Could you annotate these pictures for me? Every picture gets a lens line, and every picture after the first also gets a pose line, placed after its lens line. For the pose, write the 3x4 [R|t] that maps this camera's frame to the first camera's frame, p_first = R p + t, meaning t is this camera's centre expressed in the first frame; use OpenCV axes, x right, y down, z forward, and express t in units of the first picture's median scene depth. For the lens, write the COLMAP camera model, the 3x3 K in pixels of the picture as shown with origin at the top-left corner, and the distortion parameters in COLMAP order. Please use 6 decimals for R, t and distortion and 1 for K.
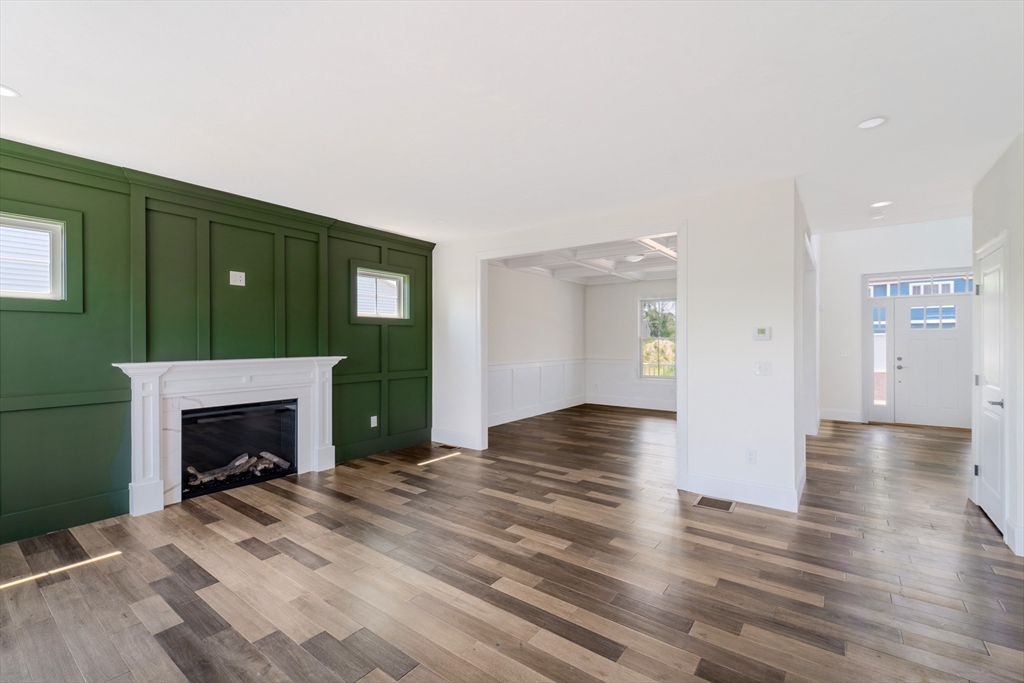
lens RADIAL K [[442.7, 0, 512.0], [0, 442.7, 341.5], [0, 0, 1]] dist [-0.000522, 0.000004]
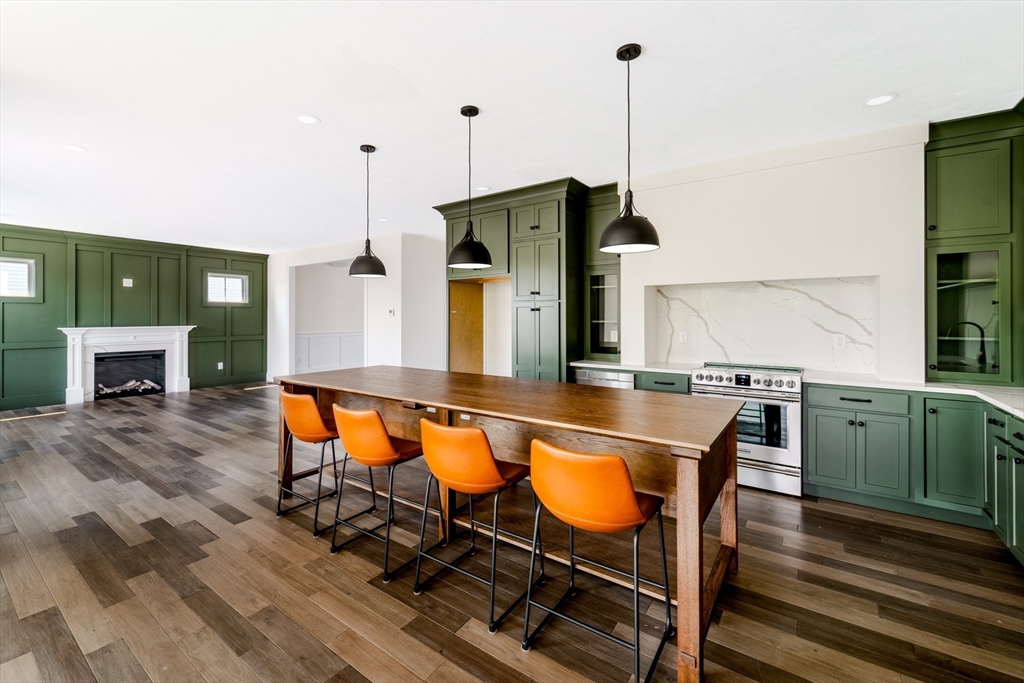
lens RADIAL K [[441.9, 0, 471.8], [0, 441.9, 313.9], [0, 0, 1]] dist [-0.000408, -0.000181]
pose [[0.999893, -0.001456, -0.014571, 0.828409], [0.001322, 0.999957, -0.009223, 0.005482], [0.014584, 0.009203, 0.999851, -0.805083]]
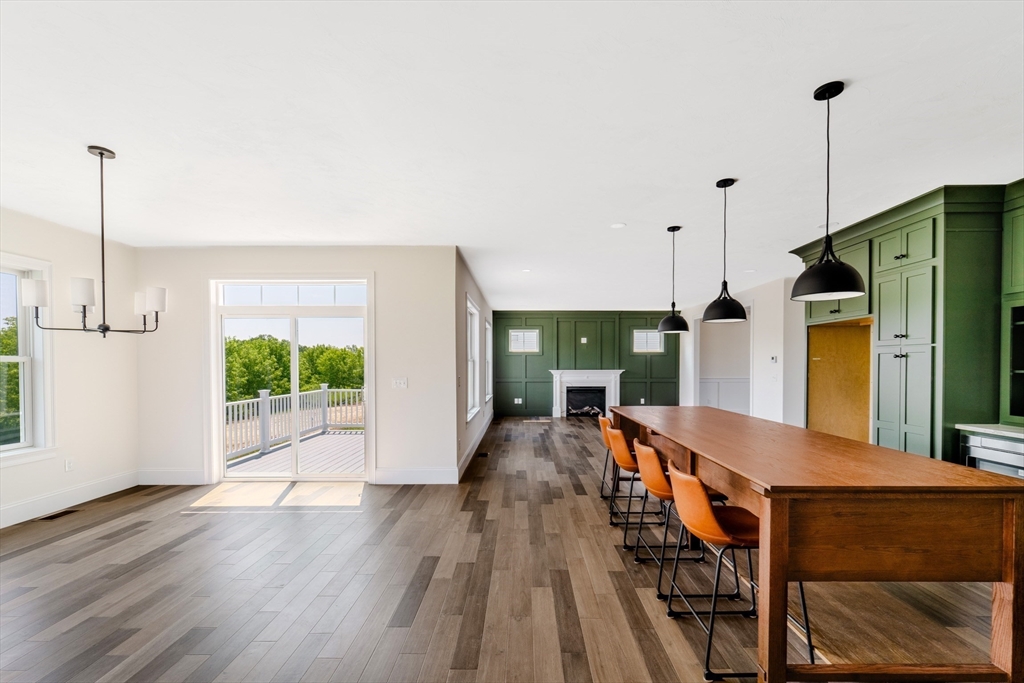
lens RADIAL K [[413.2, 0, 514.9], [0, 413.2, 367.0], [0, 0, 1]] dist [-0.000361, -0.000064]
pose [[0.590420, 0.006681, -0.807069, 1.184713], [0.000150, 0.999965, 0.008388, -0.000024], [0.807096, -0.005073, 0.590398, -0.847178]]
